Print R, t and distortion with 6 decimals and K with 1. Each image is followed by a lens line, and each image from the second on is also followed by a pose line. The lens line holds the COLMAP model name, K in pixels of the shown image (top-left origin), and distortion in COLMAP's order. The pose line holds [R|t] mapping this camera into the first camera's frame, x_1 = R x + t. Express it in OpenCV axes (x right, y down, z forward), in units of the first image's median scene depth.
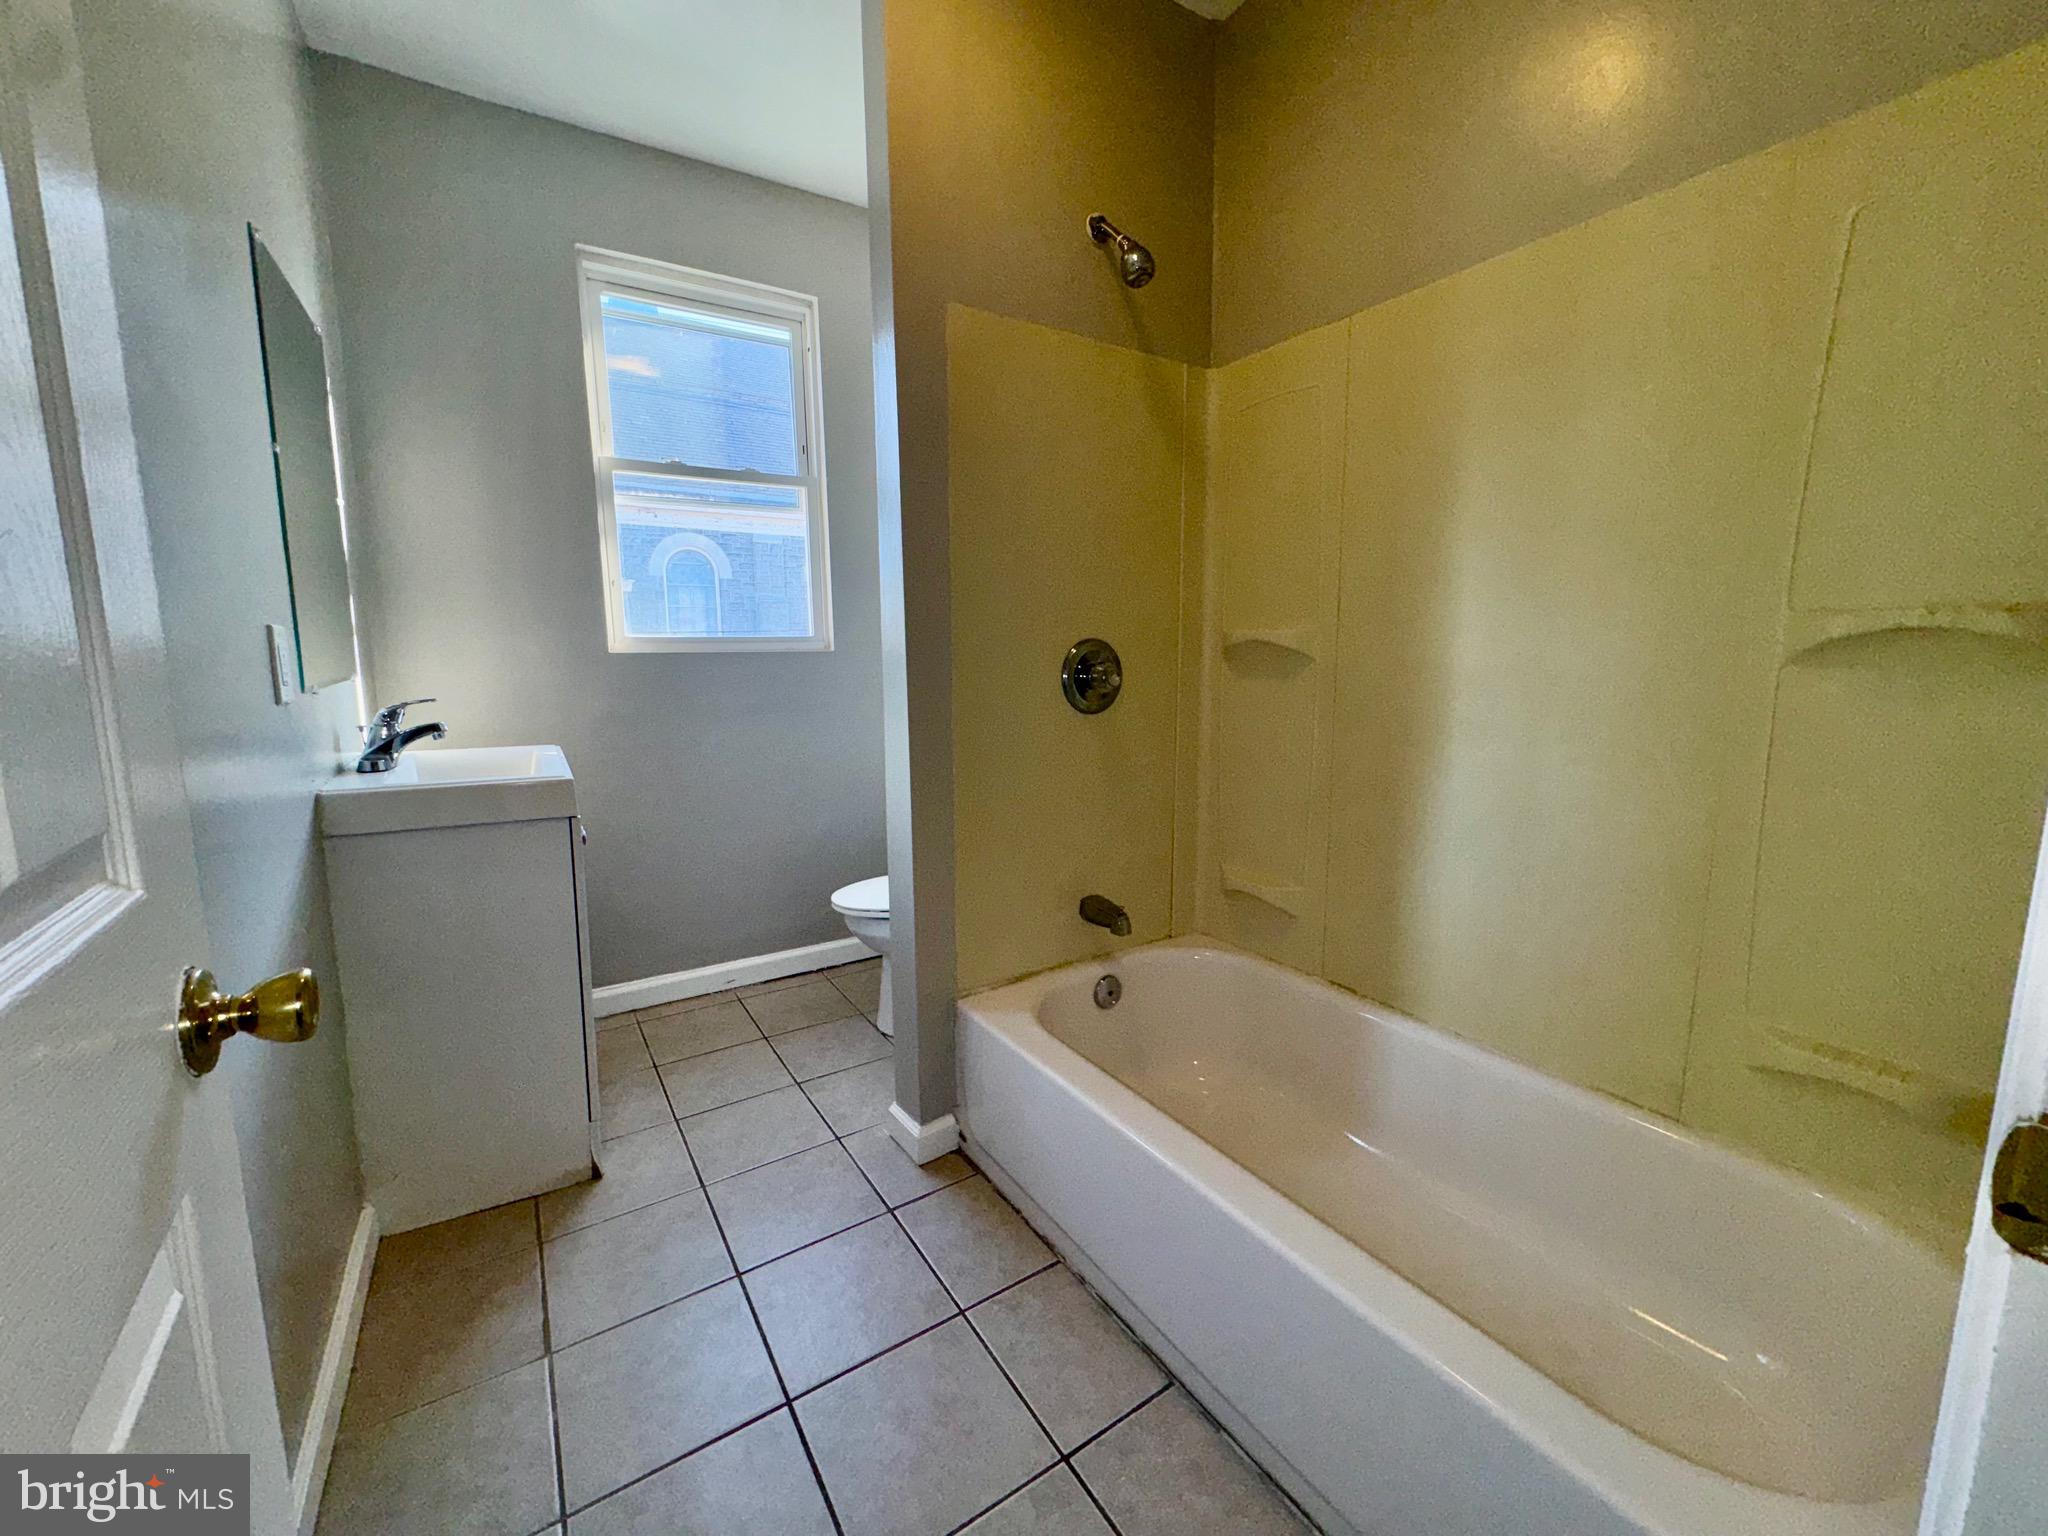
lens RADIAL K [[811.8, 0, 1023.3], [0, 811.8, 758.4], [0, 0, 1]] dist [-0.002240, 0.000396]
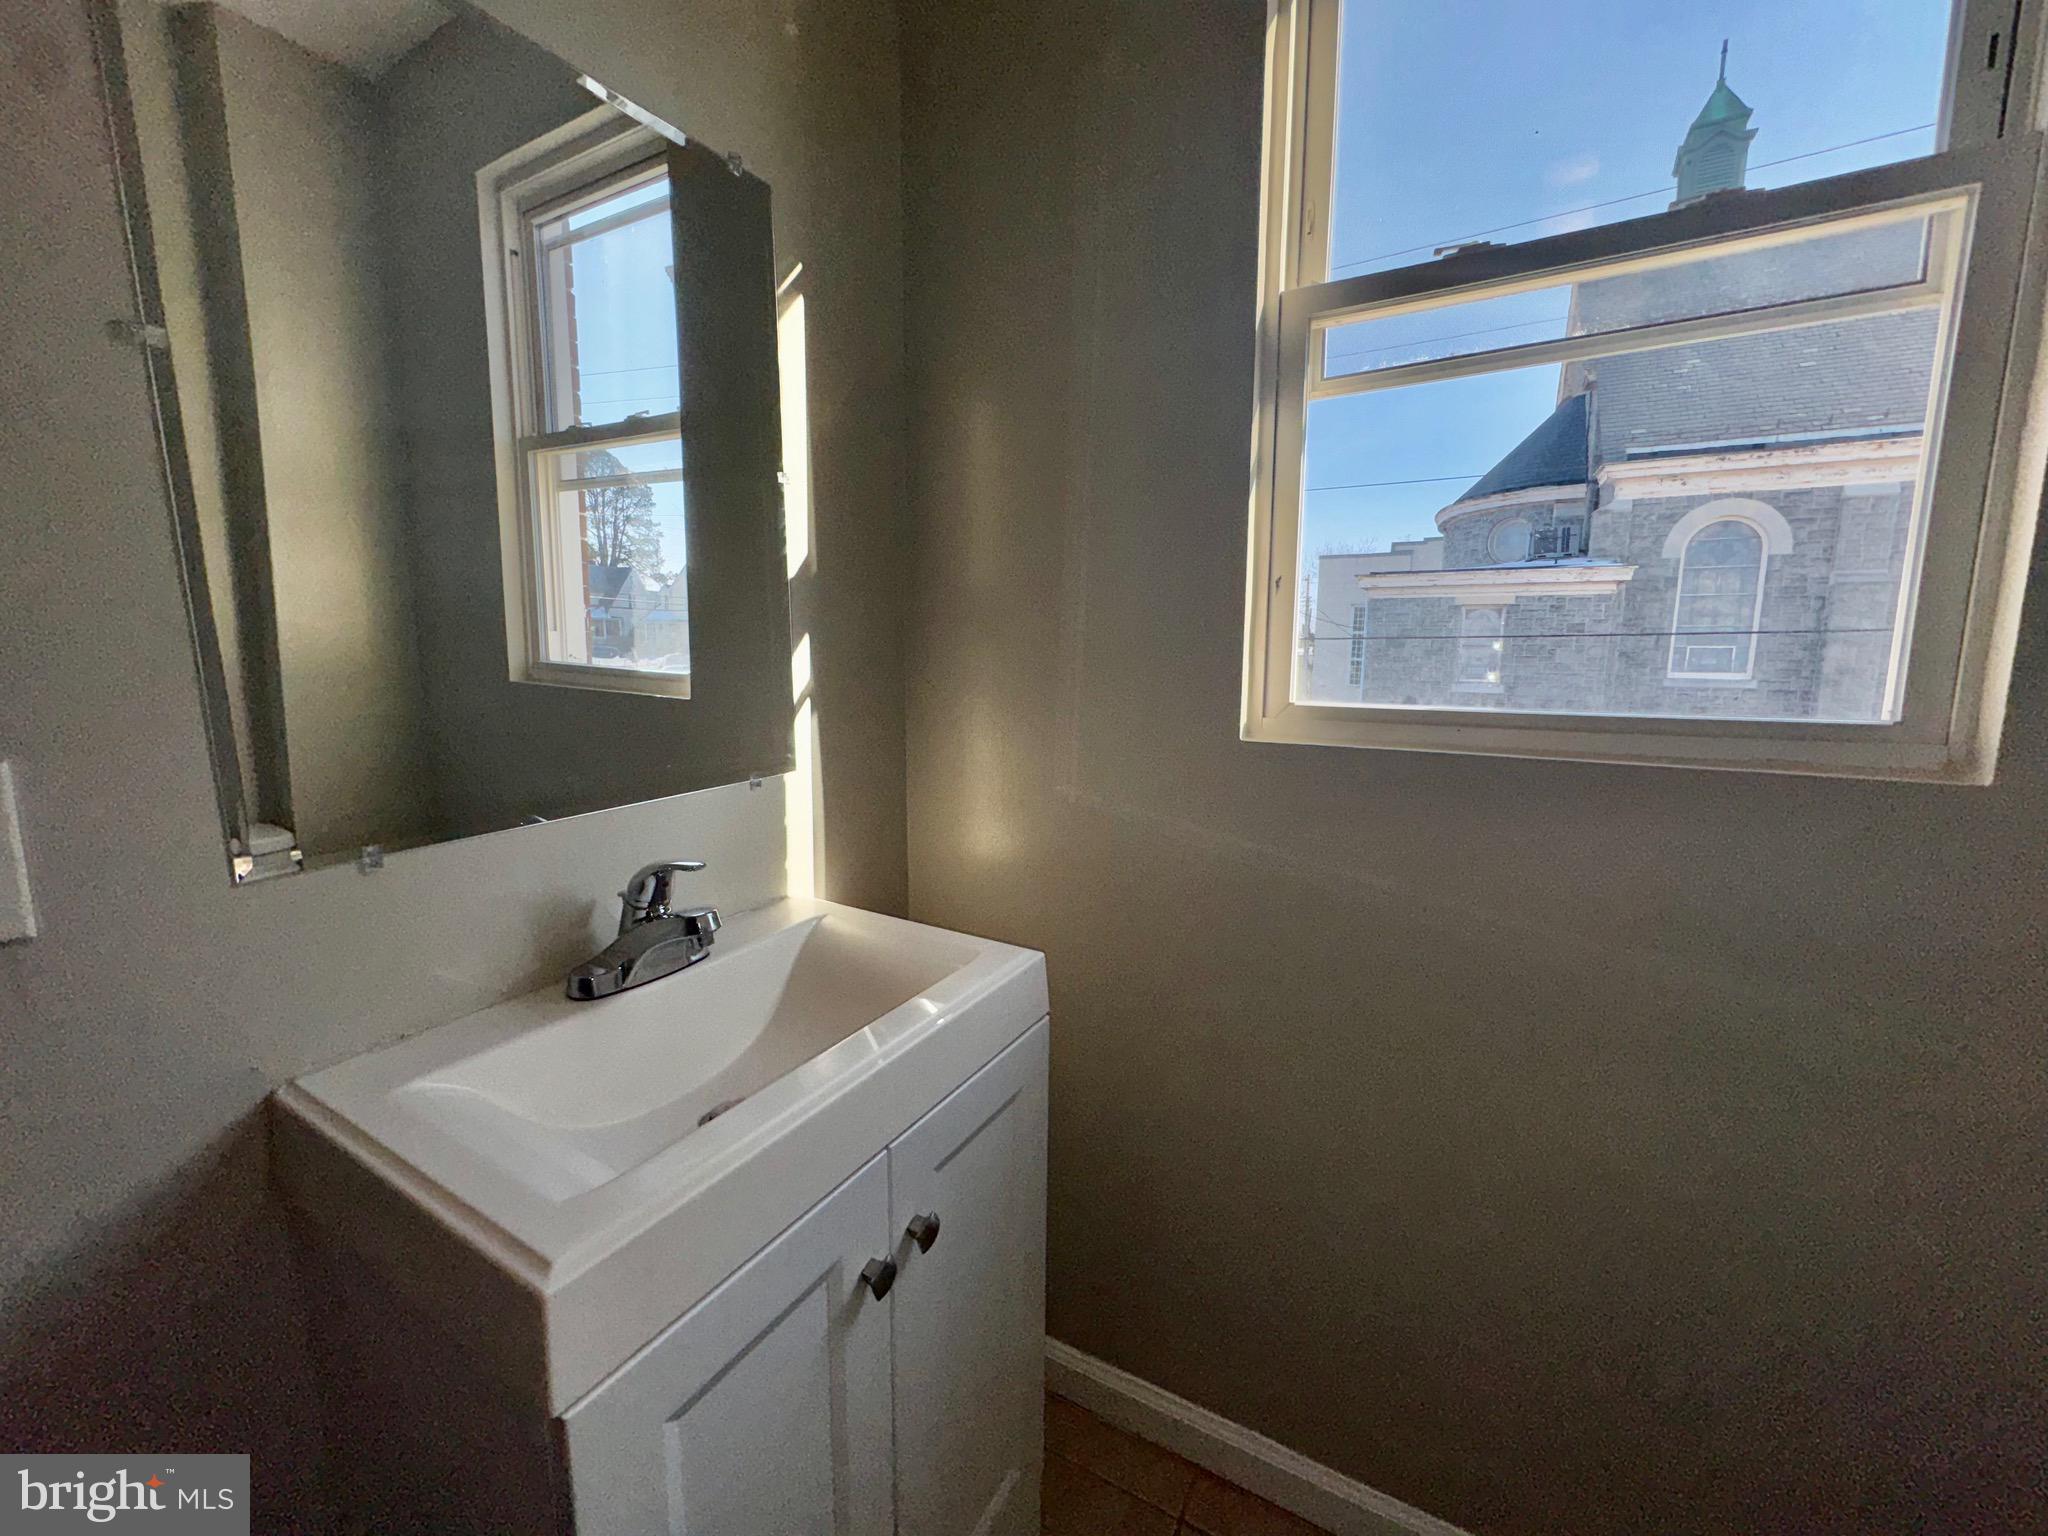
lens RADIAL K [[811.8, 0, 1022.4], [0, 811.8, 757.6], [0, 0, 1]] dist [-0.002240, 0.000396]
pose [[0.460920, 0.127937, -0.878171, -0.167571], [-0.123334, 0.989186, 0.079377, -0.141435], [0.878829, 0.071722, 0.471715, 0.677809]]
